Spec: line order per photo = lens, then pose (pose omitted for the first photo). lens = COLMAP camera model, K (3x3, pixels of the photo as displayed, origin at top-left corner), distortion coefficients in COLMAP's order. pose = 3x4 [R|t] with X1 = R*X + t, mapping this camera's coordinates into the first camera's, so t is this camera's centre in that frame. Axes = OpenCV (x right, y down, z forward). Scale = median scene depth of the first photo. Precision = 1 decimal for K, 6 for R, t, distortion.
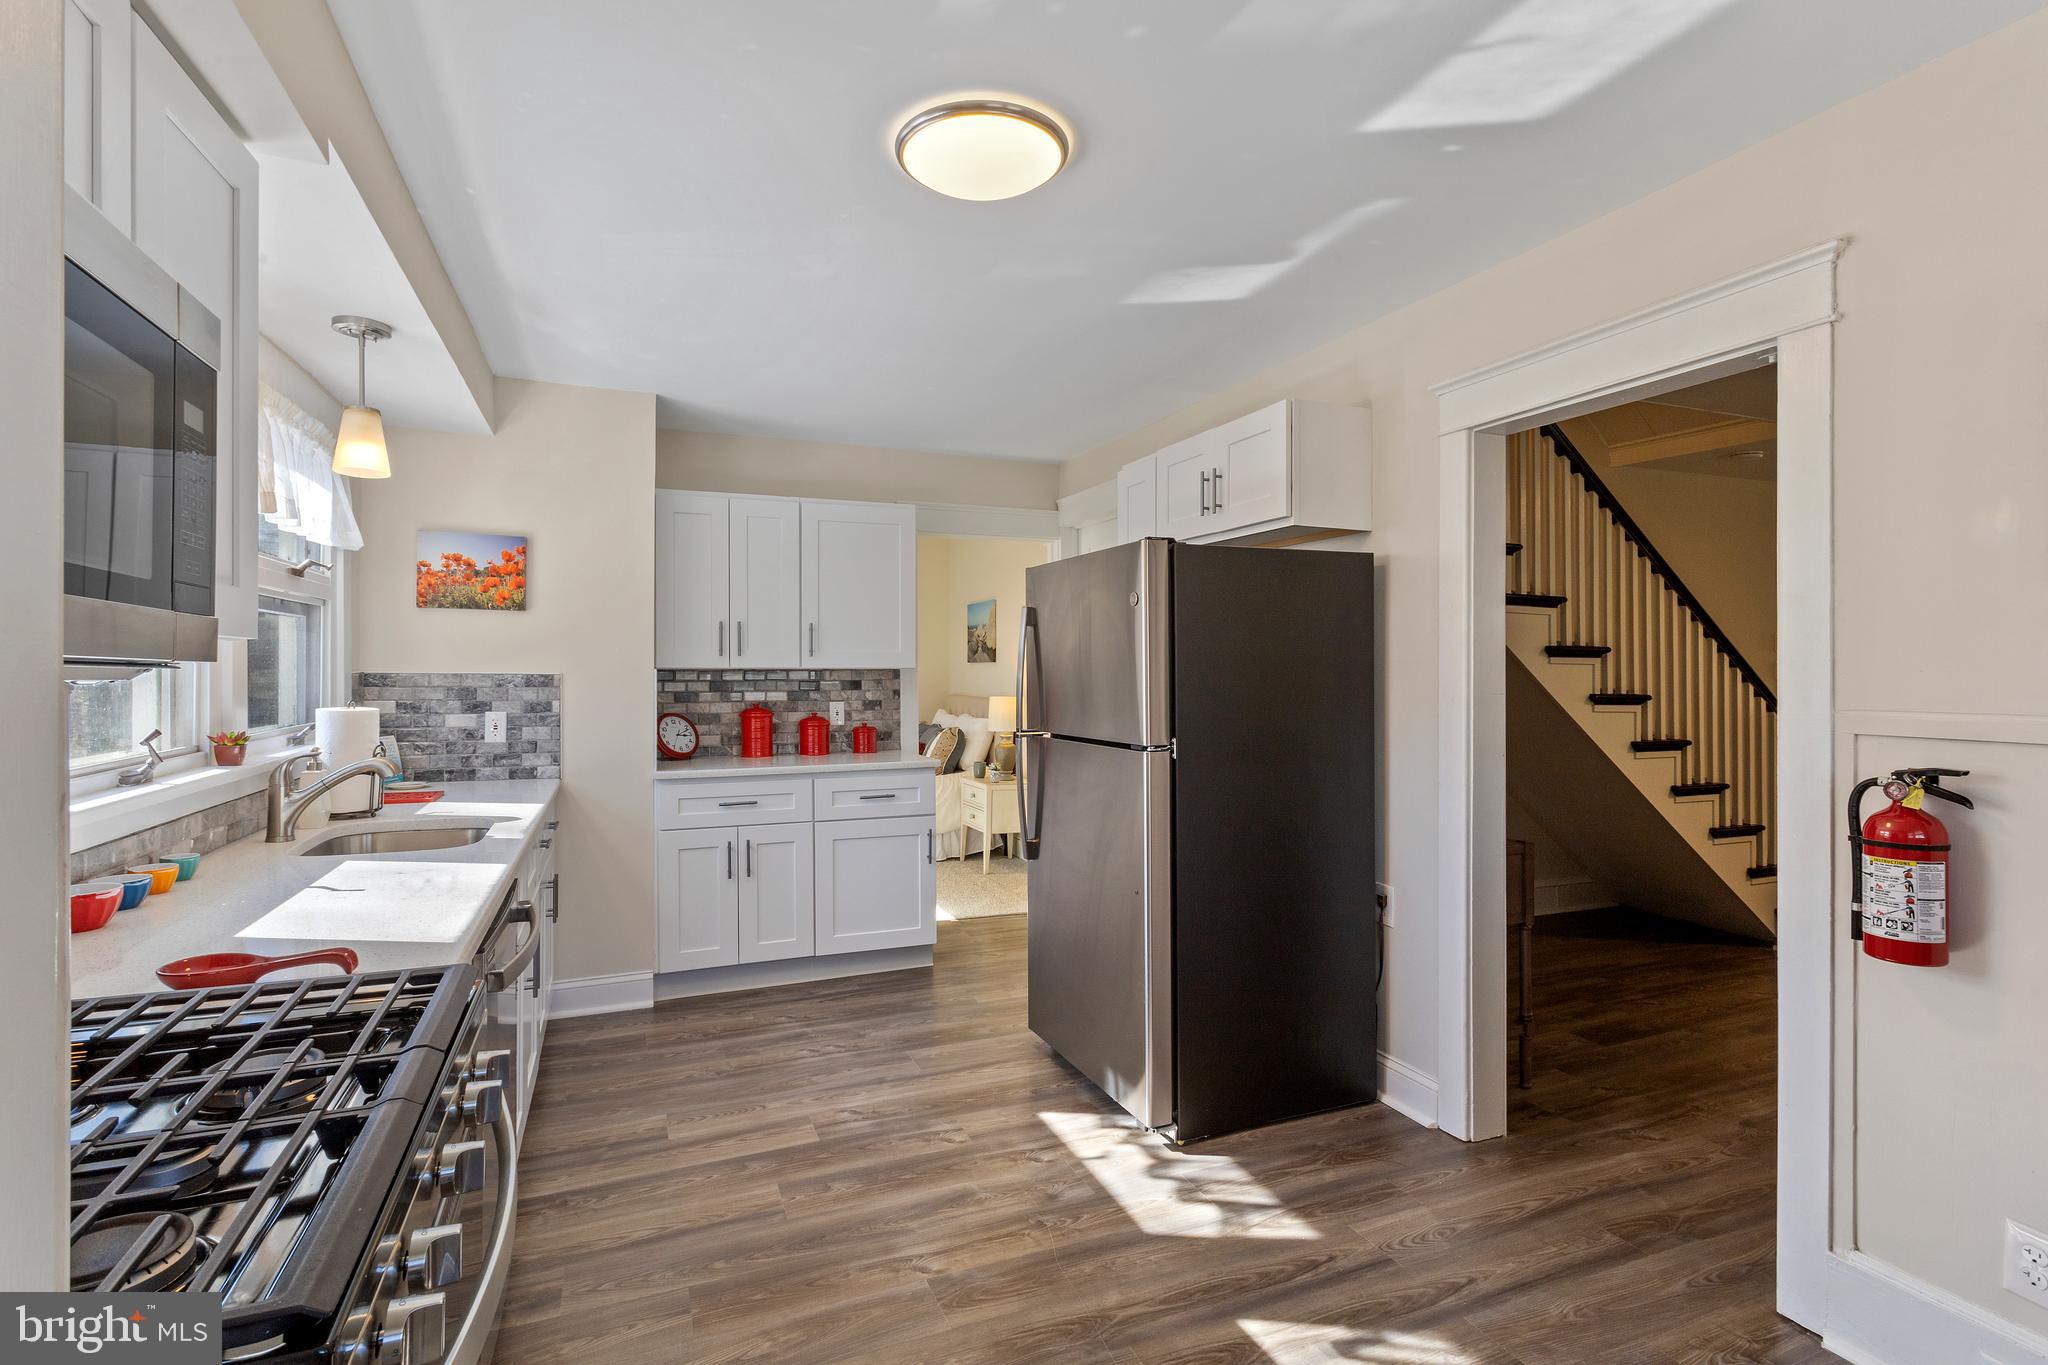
lens RADIAL K [[979.8, 0, 1019.8], [0, 979.8, 680.5], [0, 0, 1]] dist [0.008720, -0.001815]
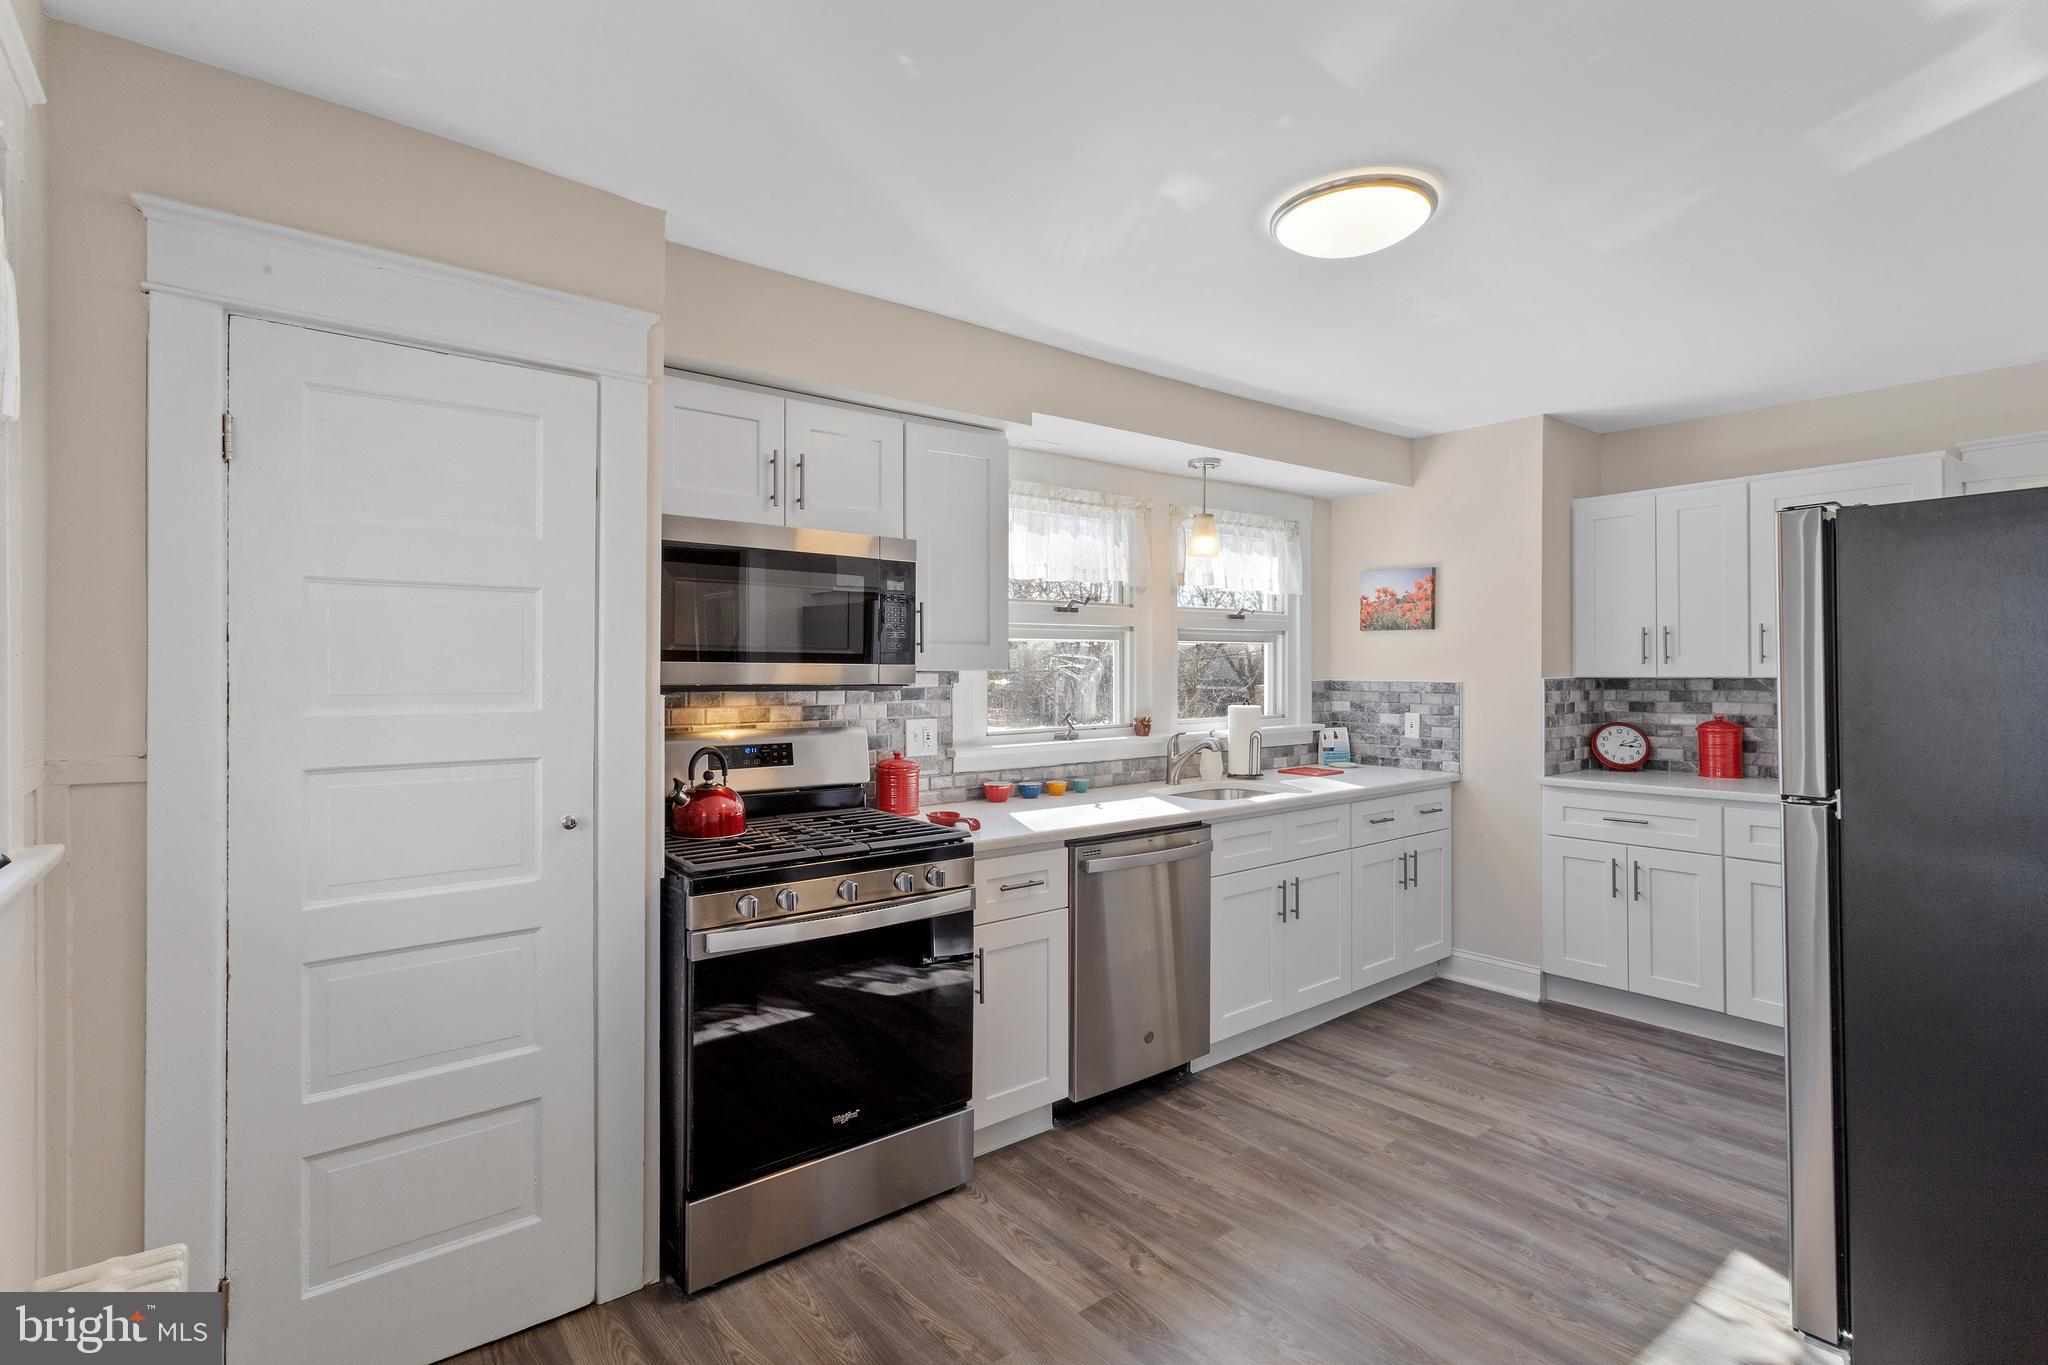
lens RADIAL K [[979.8, 0, 1016.5], [0, 979.8, 669.7], [0, 0, 1]] dist [0.008720, -0.001815]
pose [[0.275869, -0.001625, -0.961194, 0.516099], [-0.005001, 0.999983, -0.003126, -0.016066], [0.961182, 0.005669, 0.275856, 0.190391]]
